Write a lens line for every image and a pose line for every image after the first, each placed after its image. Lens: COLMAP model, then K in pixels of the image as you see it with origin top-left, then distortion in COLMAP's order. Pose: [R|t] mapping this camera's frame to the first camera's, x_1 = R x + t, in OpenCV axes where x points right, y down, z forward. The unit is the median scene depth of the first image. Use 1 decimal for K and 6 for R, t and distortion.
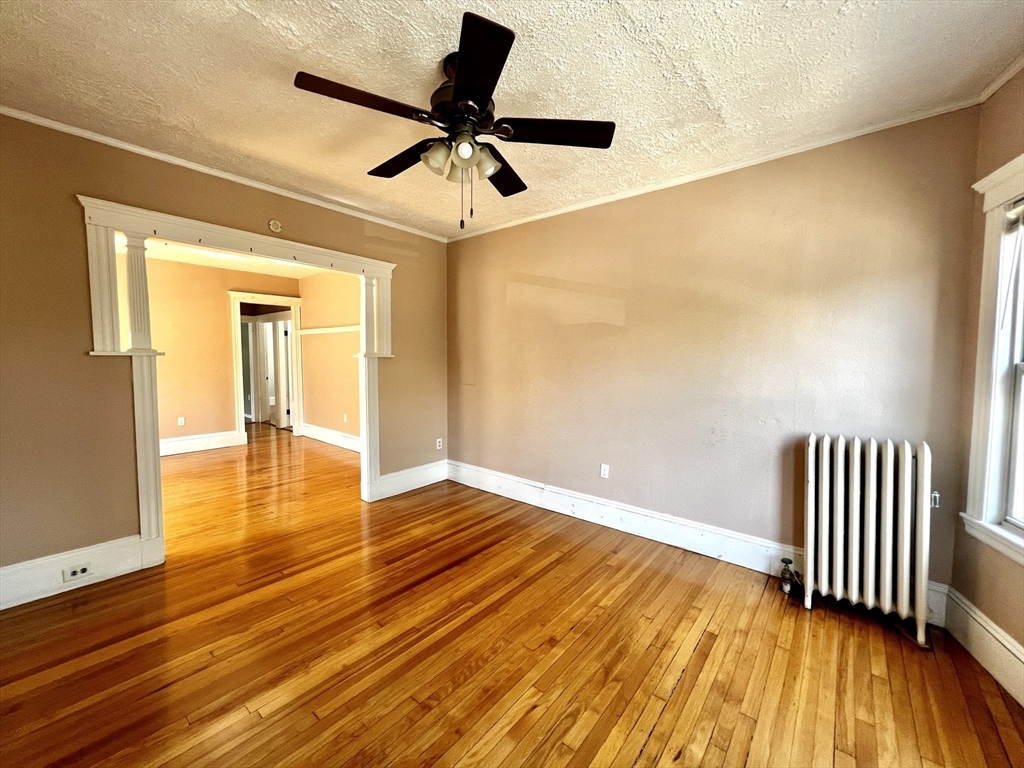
lens RADIAL K [[409.3, 0, 508.5], [0, 409.3, 381.5], [0, 0, 1]] dist [0.000443, 0.000127]
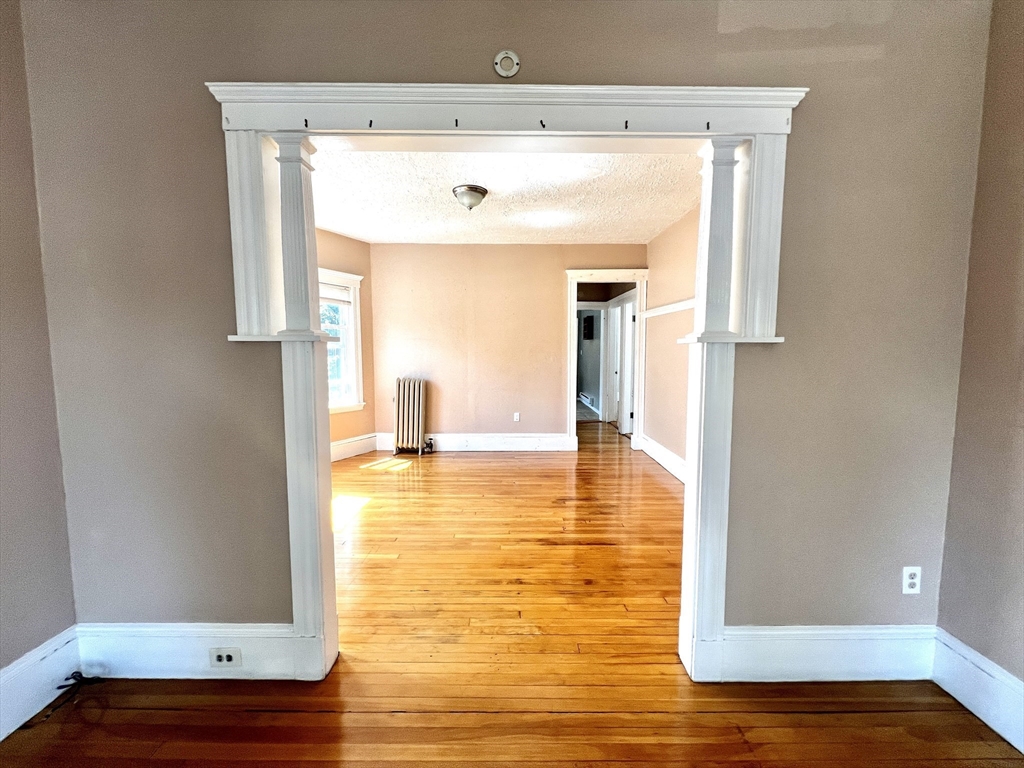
lens RADIAL K [[409.3, 0, 508.5], [0, 409.3, 381.5], [0, 0, 1]] dist [0.000443, 0.000127]
pose [[0.642814, 0.057151, -0.763887, -0.145190], [-0.042723, 0.998336, 0.038740, -0.025730], [0.764830, 0.007732, 0.644186, 0.540175]]
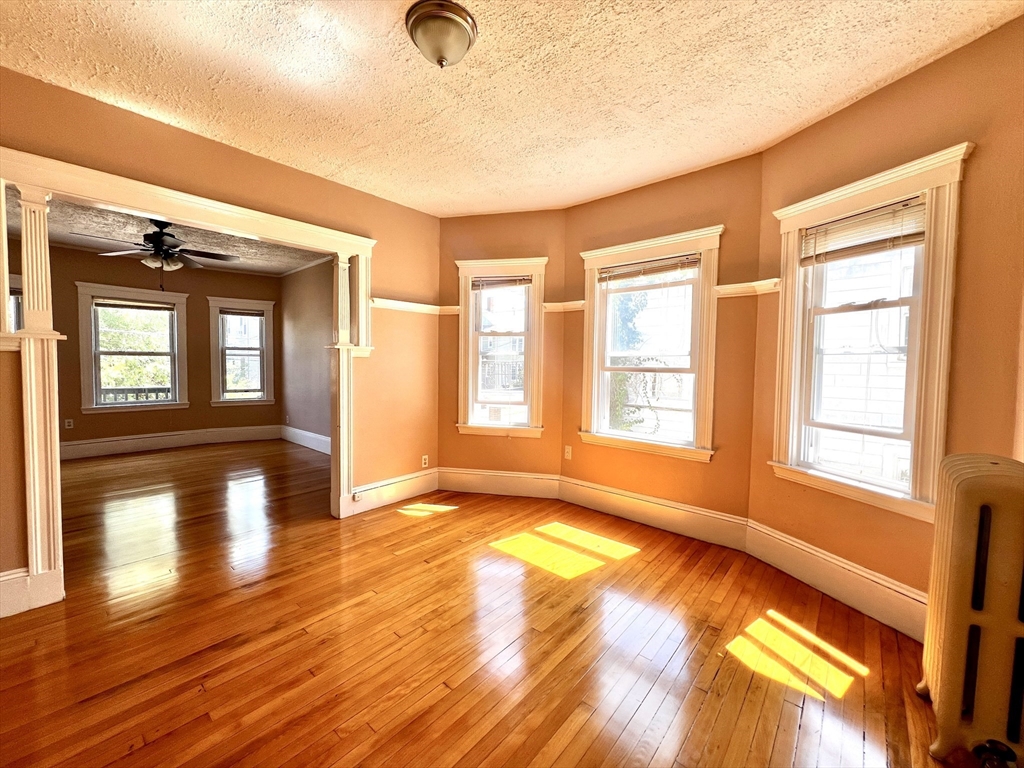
lens RADIAL K [[407.1, 0, 512.0], [0, 407.1, 384.0], [0, 0, 1]] dist [0.000027, 0.000034]
pose [[-0.999662, -0.016871, 0.019800, -0.928357], [-0.014741, 0.994552, 0.103197, -0.065617], [-0.021433, 0.102870, -0.994464, 1.447369]]
